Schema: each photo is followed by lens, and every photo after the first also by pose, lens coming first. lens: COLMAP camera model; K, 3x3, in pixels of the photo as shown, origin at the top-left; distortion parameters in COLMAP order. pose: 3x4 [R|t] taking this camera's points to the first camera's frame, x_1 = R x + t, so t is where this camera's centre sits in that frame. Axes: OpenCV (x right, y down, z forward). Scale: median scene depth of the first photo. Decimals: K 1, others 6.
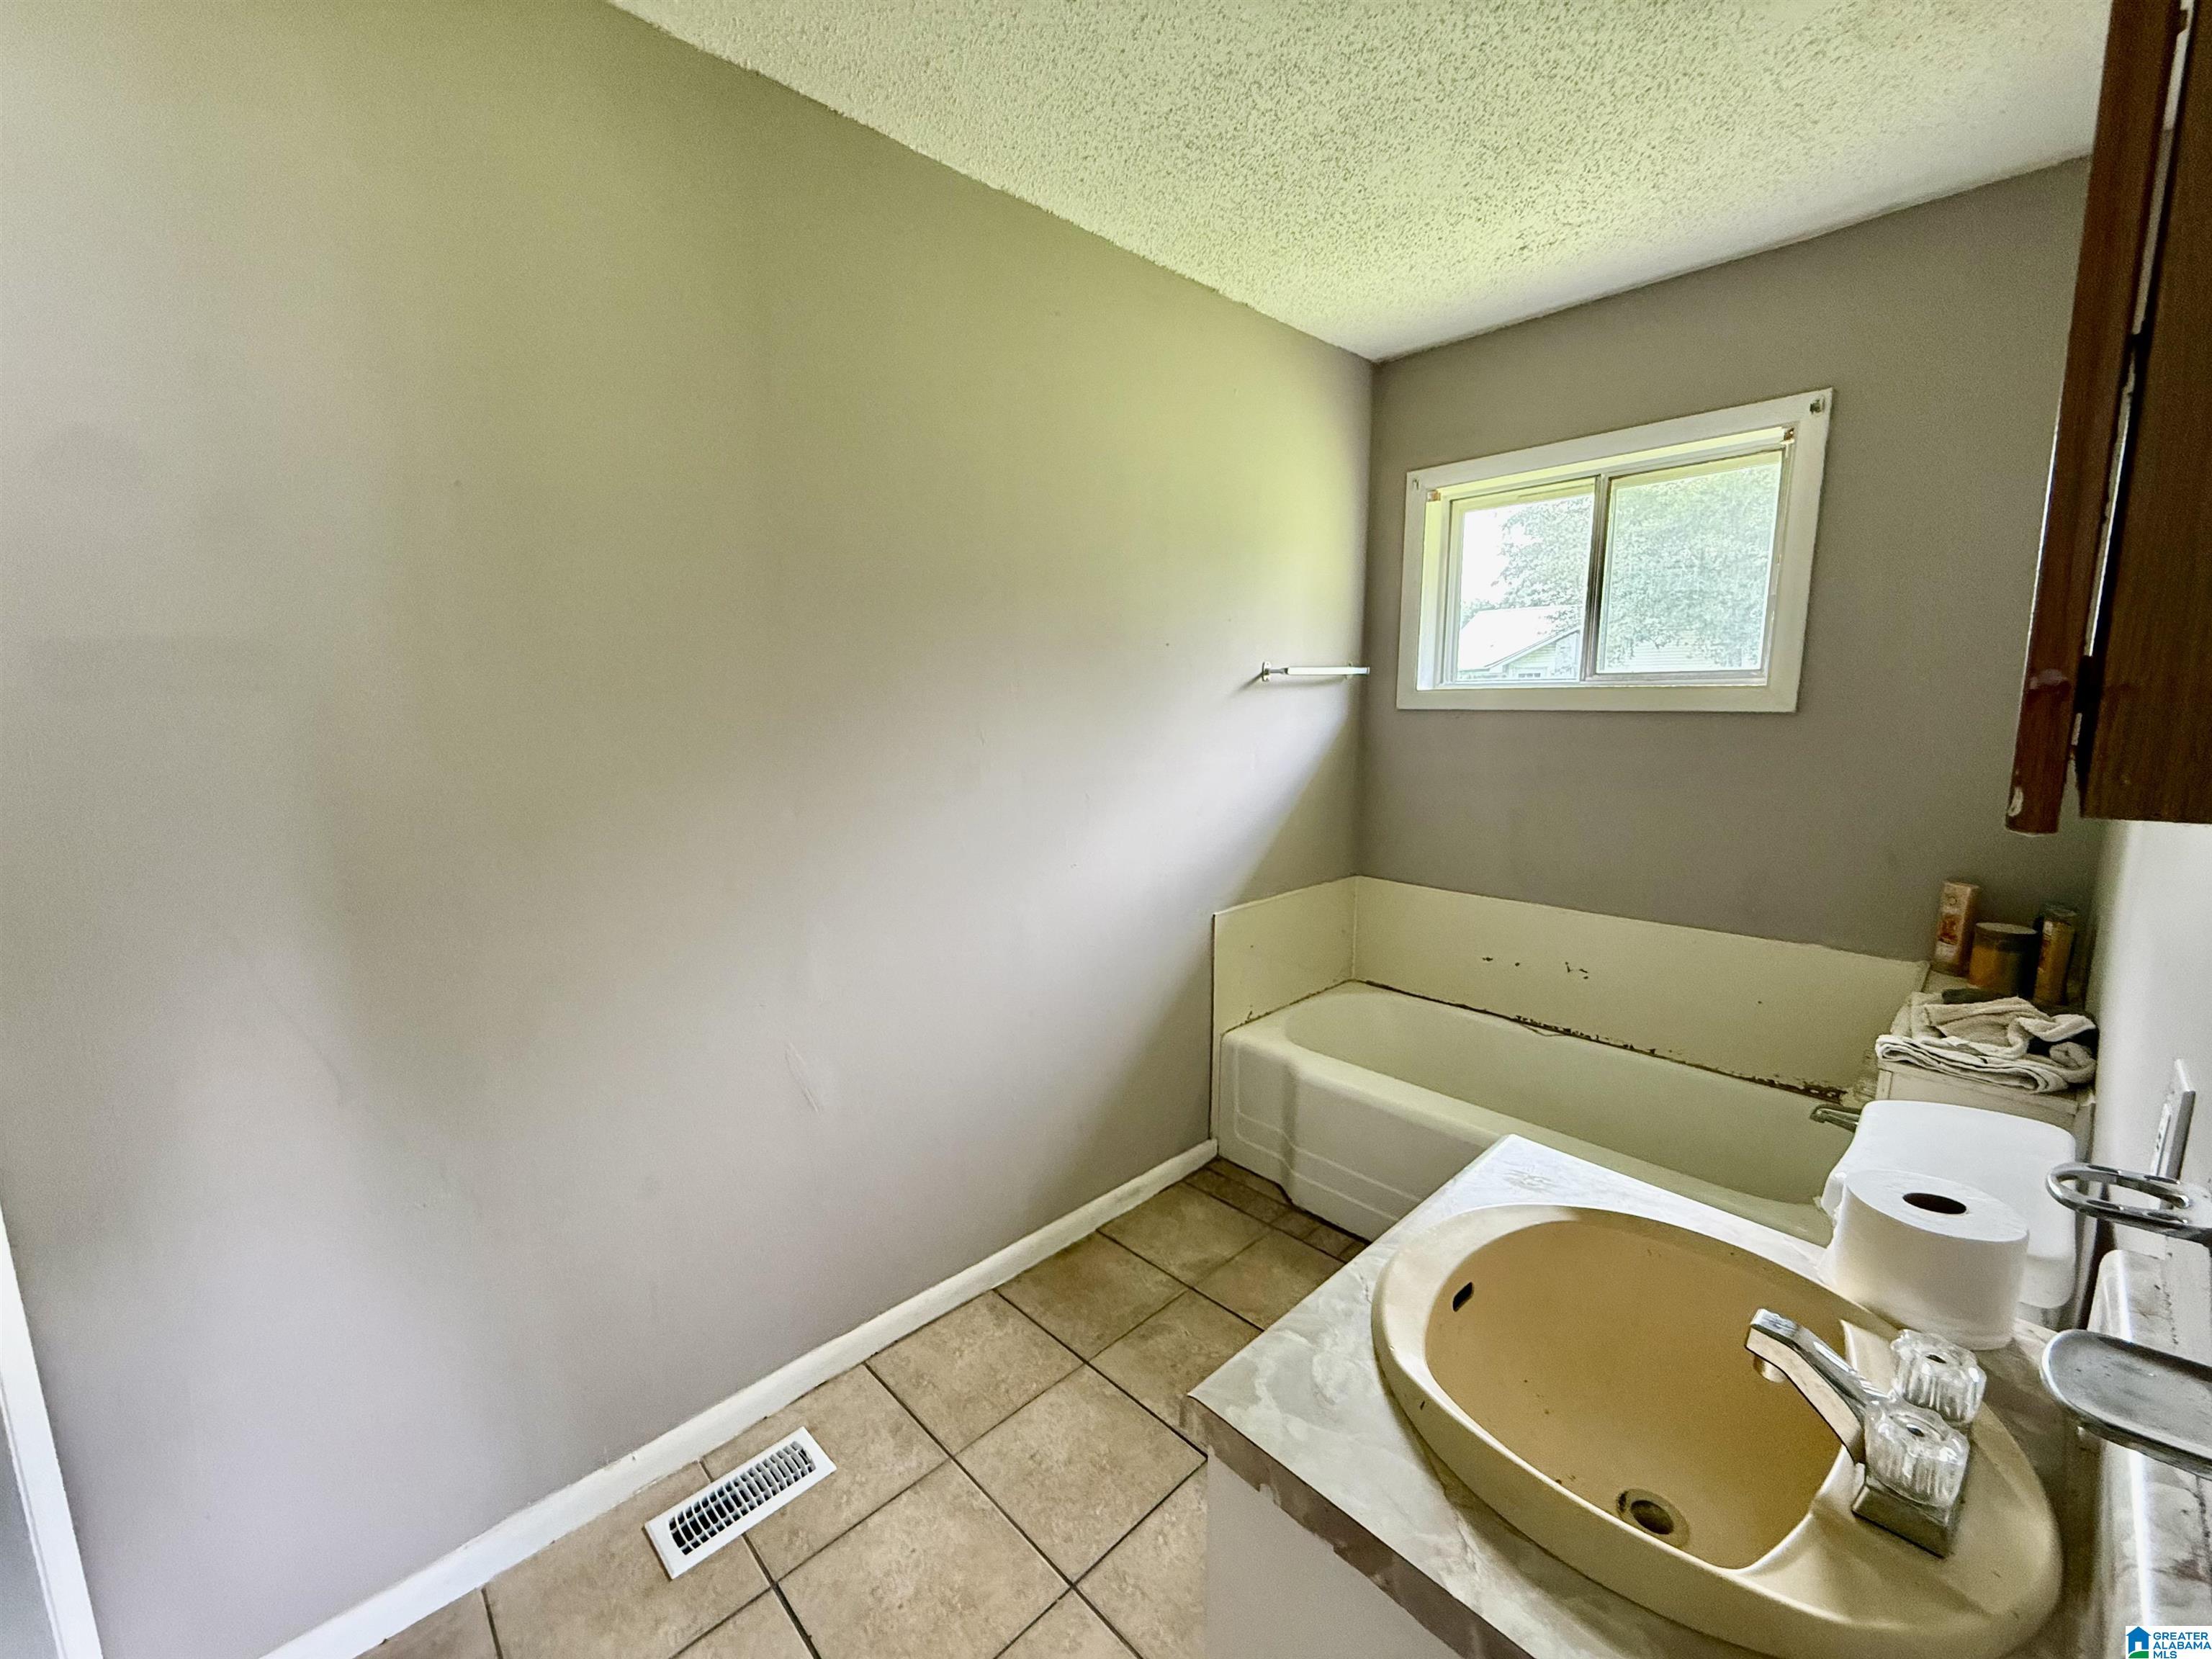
lens RADIAL K [[887.8, 0, 1106.5], [0, 887.8, 829.8], [0, 0, 1]] dist [-0.001444, 0.001428]
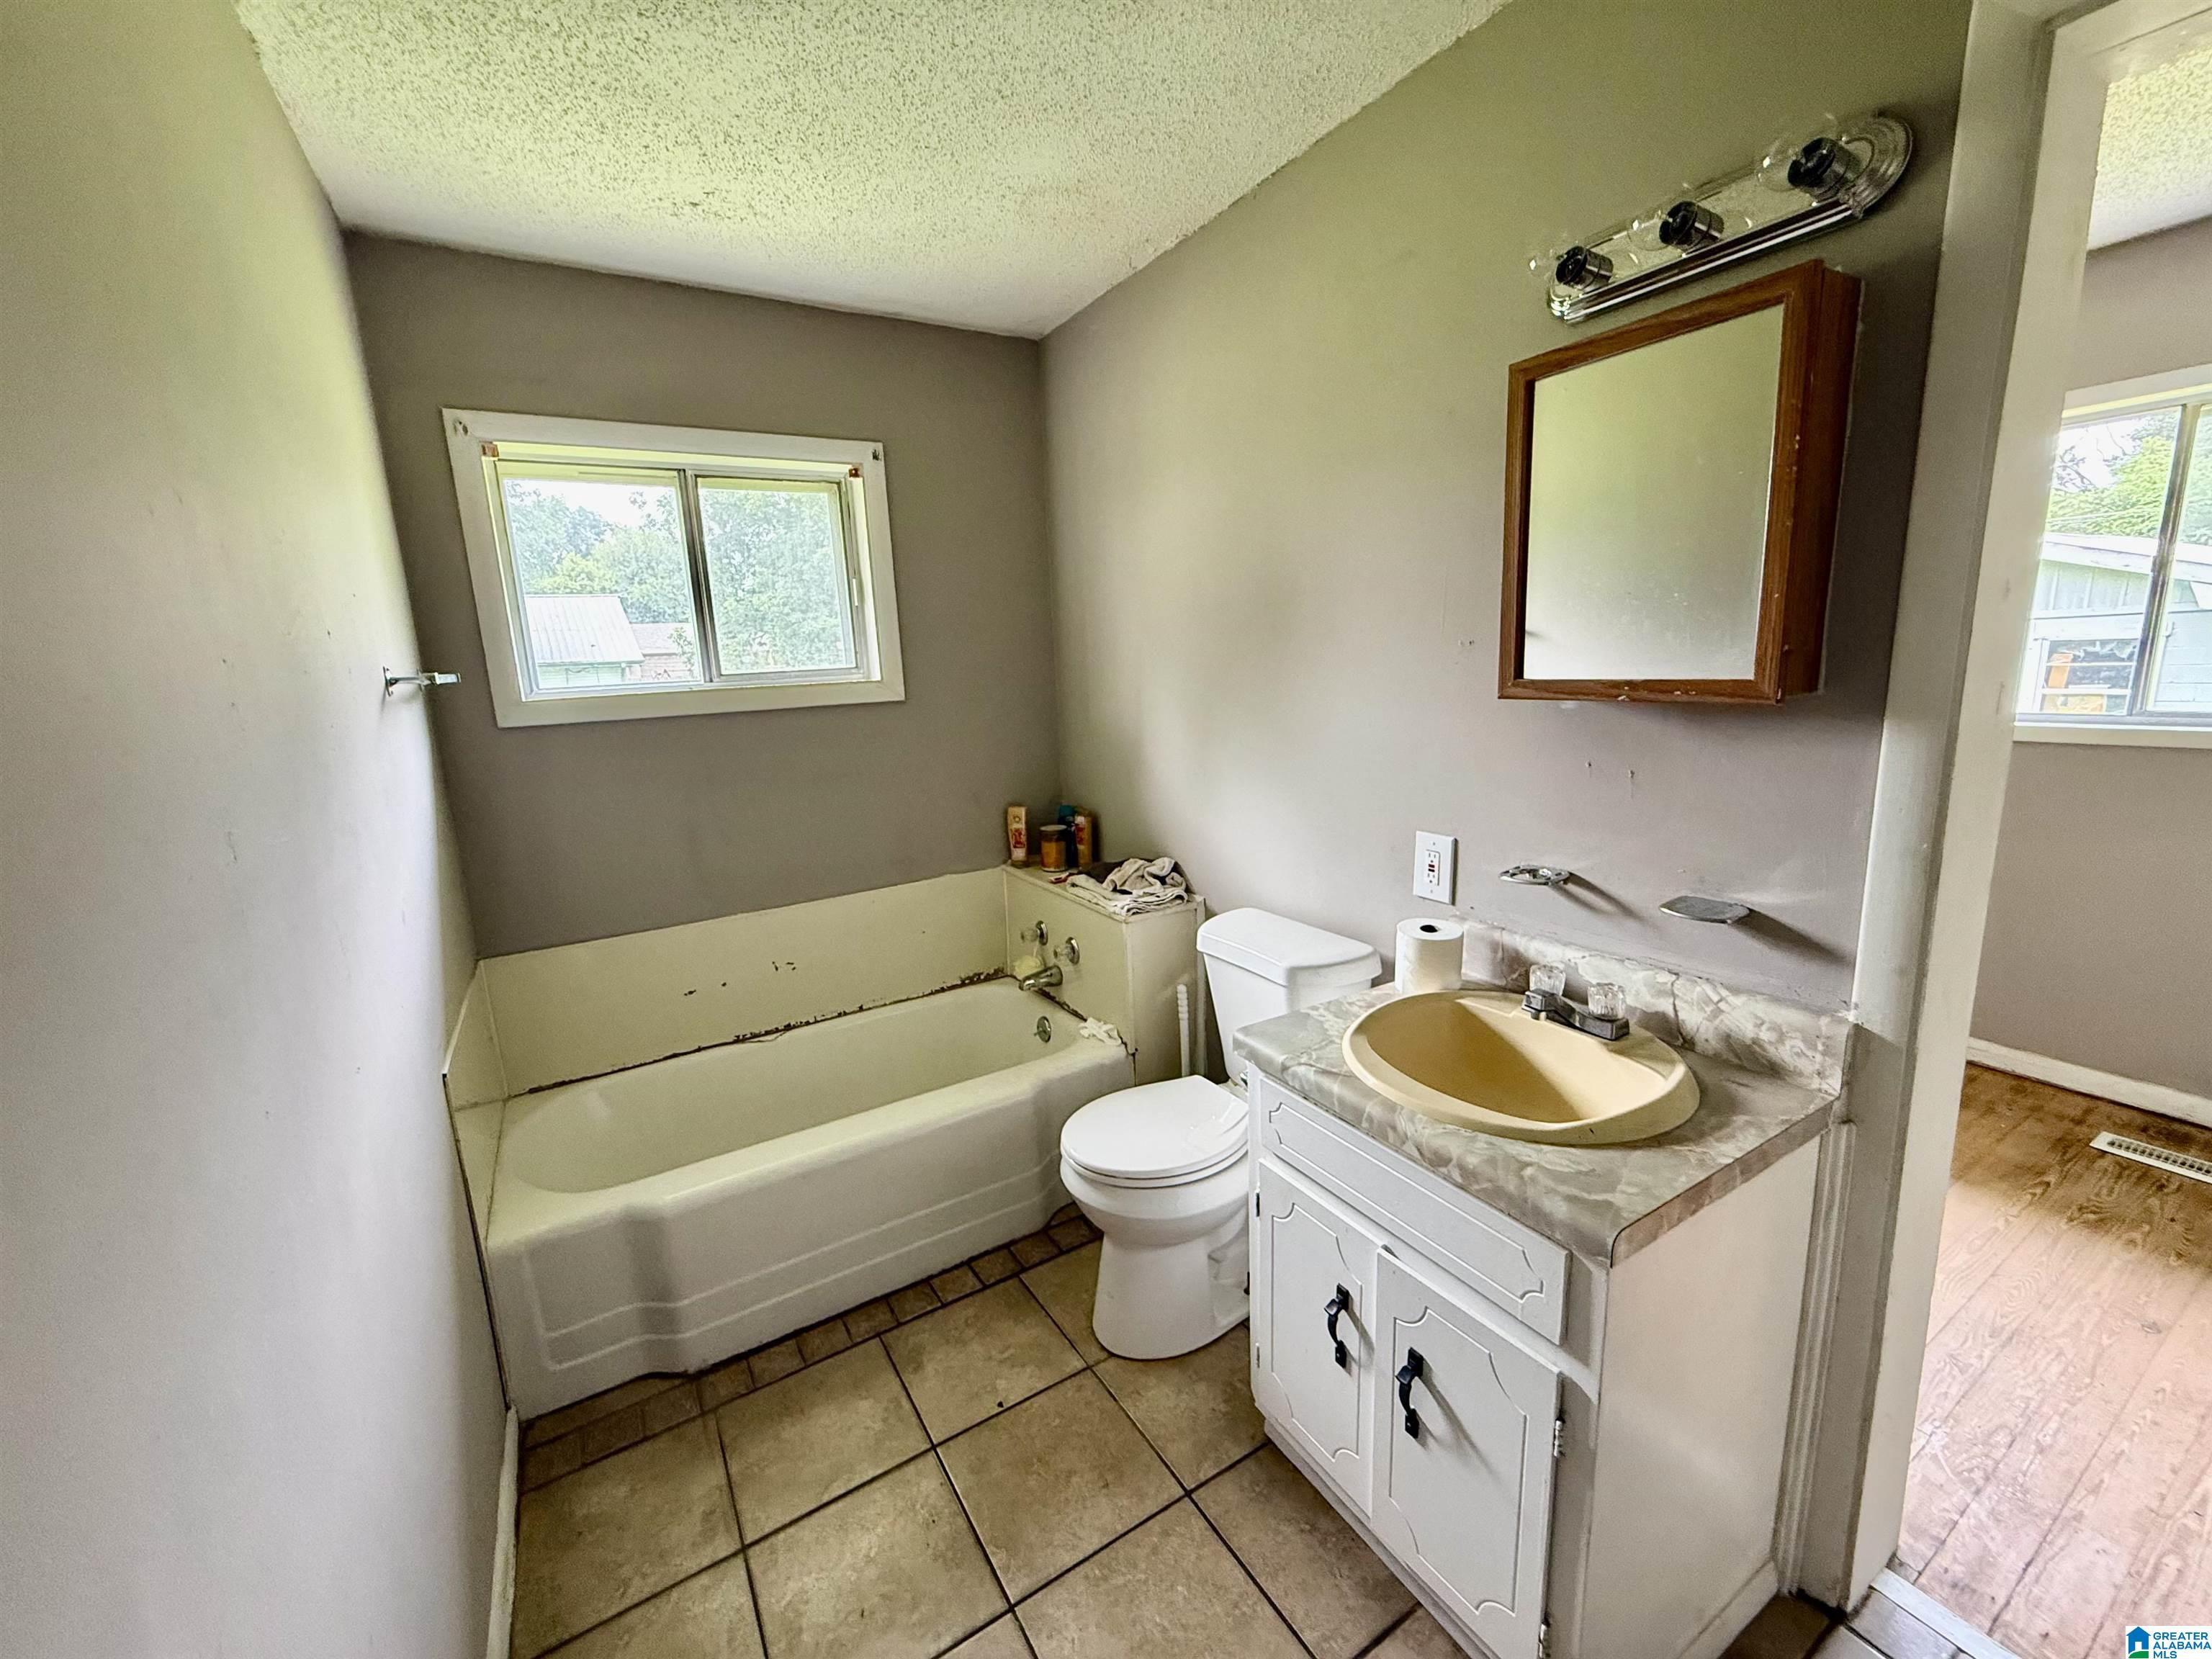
lens RADIAL K [[887.8, 0, 1098.0], [0, 887.8, 828.4], [0, 0, 1]] dist [-0.001444, 0.001428]
pose [[0.216163, -0.183511, 0.958956, -0.355867], [0.195892, 0.970358, 0.141536, -0.071087], [-0.956504, 0.157258, 0.245704, 0.403404]]
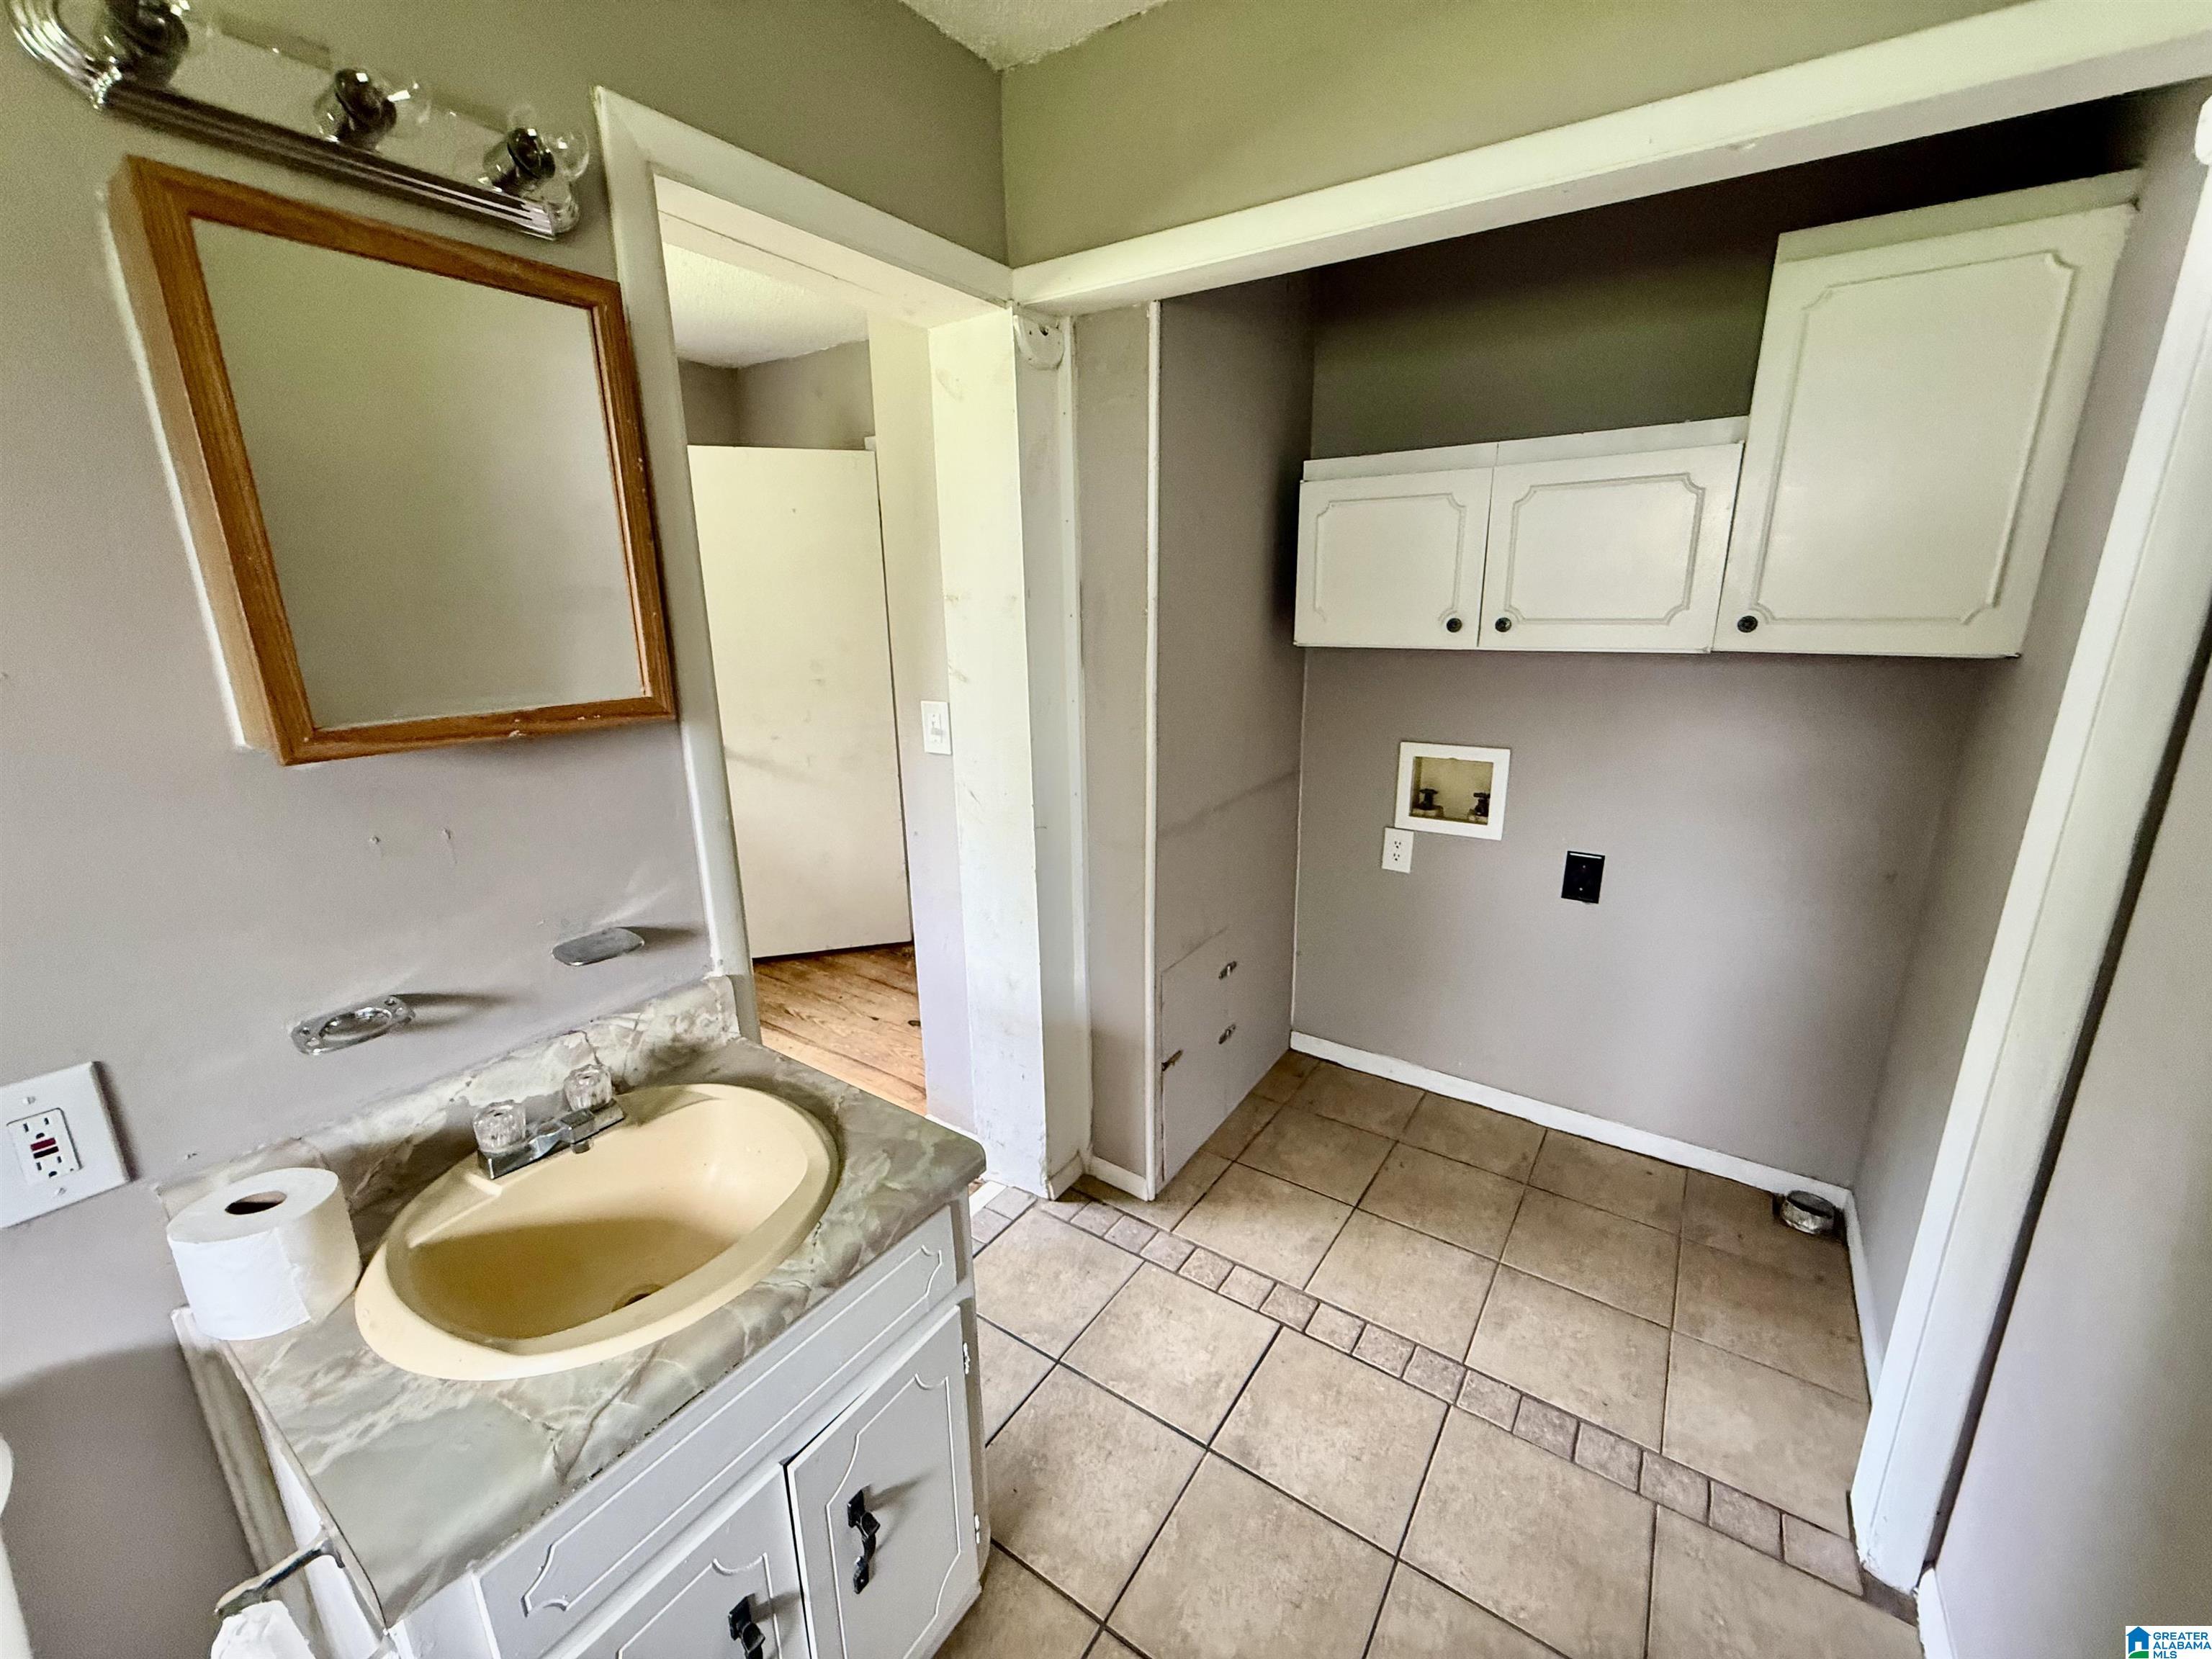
lens RADIAL K [[887.8, 0, 1108.6], [0, 887.8, 830.5], [0, 0, 1]] dist [-0.001444, 0.001428]
pose [[-0.976427, 0.078265, -0.201159, 0.043893], [-0.011455, 0.911845, 0.410374, -0.143422], [0.215544, 0.403005, -0.889454, 0.672169]]
